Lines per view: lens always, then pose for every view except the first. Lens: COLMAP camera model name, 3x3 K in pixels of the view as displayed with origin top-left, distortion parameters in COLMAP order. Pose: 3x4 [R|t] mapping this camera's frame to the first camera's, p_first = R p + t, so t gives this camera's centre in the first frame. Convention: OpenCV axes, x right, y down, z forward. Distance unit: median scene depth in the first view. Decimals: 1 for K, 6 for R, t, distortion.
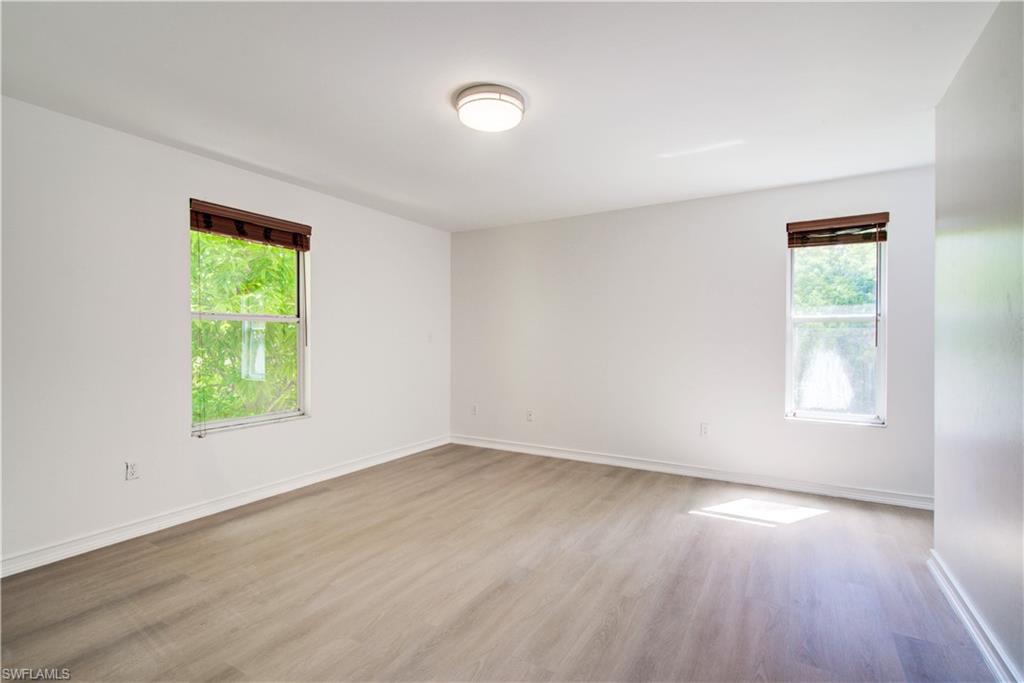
lens RADIAL K [[479.3, 0, 511.2], [0, 479.3, 342.7], [0, 0, 1]] dist [-0.001199, -0.000783]
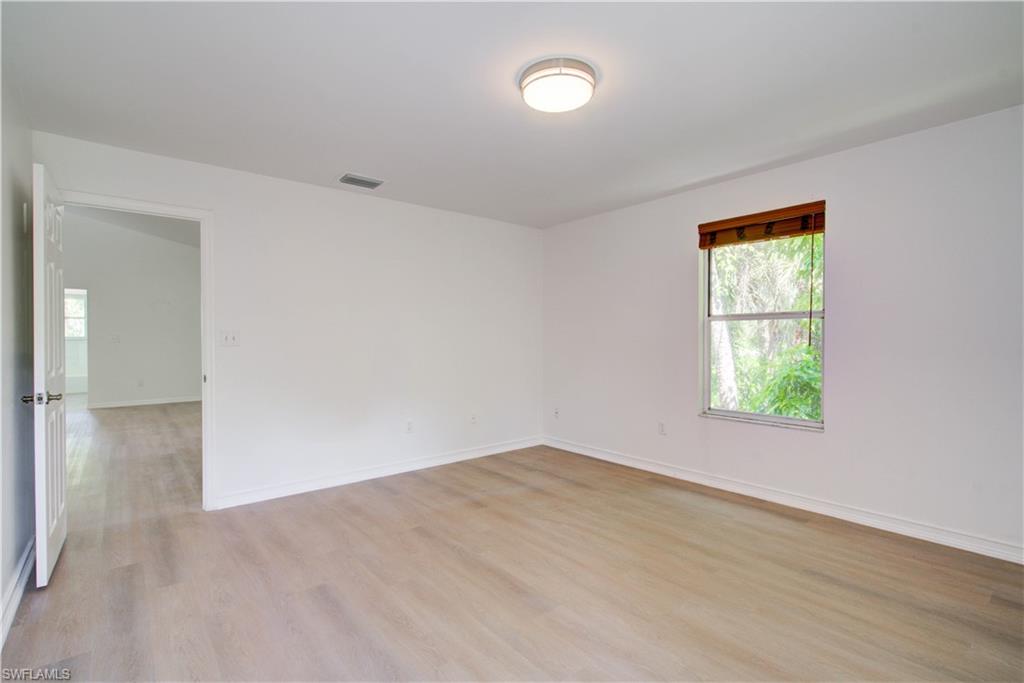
lens RADIAL K [[476.8, 0, 510.9], [0, 476.8, 343.0], [0, 0, 1]] dist [-0.000980, -0.000762]
pose [[-0.342372, 0.012562, -0.939481, 0.598367], [-0.004813, 0.999874, 0.015124, -0.009900], [0.939552, 0.009700, -0.342268, 0.870119]]
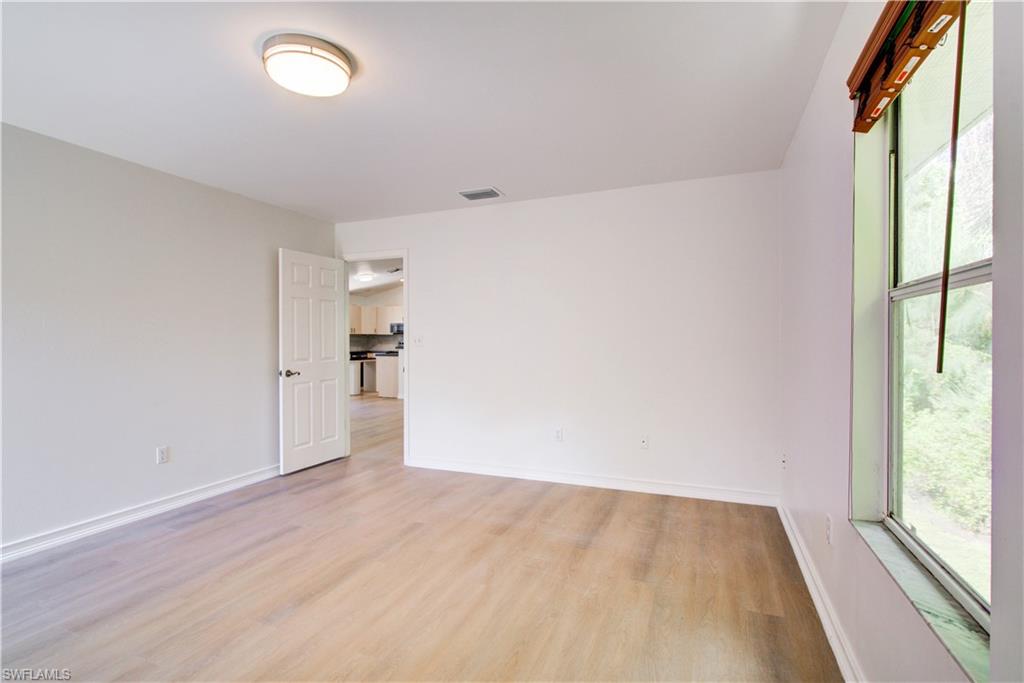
lens RADIAL K [[479.6, 0, 522.5], [0, 479.6, 339.4], [0, 0, 1]] dist [-0.000171, -0.000109]
pose [[-0.987324, 0.000873, -0.158715, -0.195403], [-0.000586, 0.999958, 0.009144, -0.016607], [0.158717, 0.009121, -0.987282, 1.336883]]
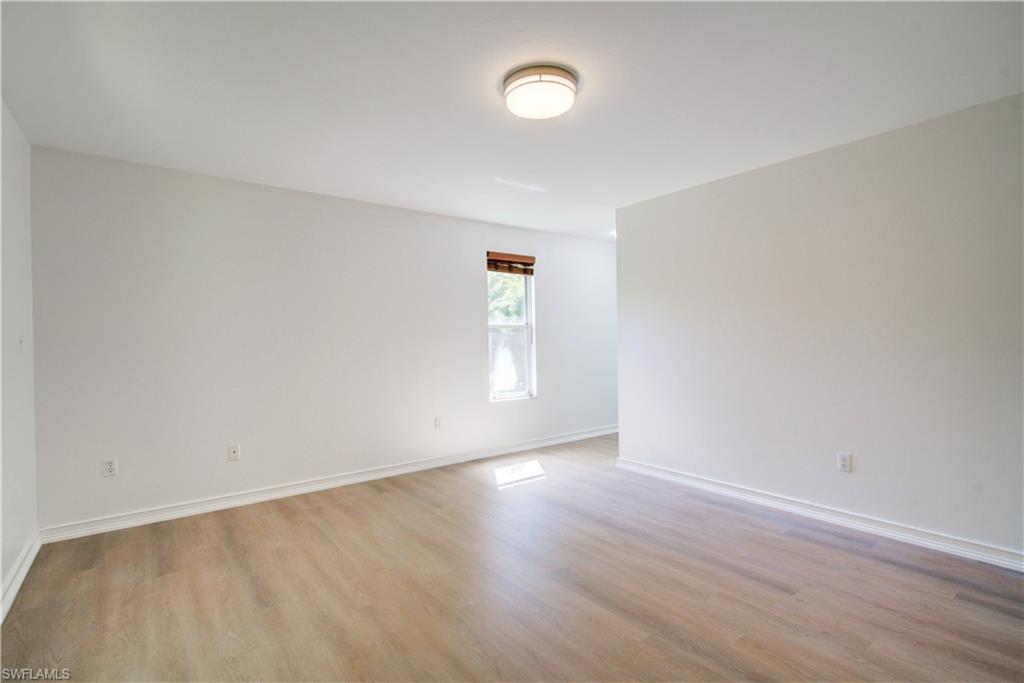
lens RADIAL K [[479.3, 0, 511.2], [0, 479.3, 342.7], [0, 0, 1]] dist [-0.001199, -0.000783]
pose [[0.368192, -0.011411, 0.929680, -0.658835], [0.018933, 0.999809, 0.004774, -0.007568], [-0.929557, 0.015844, 0.368338, 0.507546]]
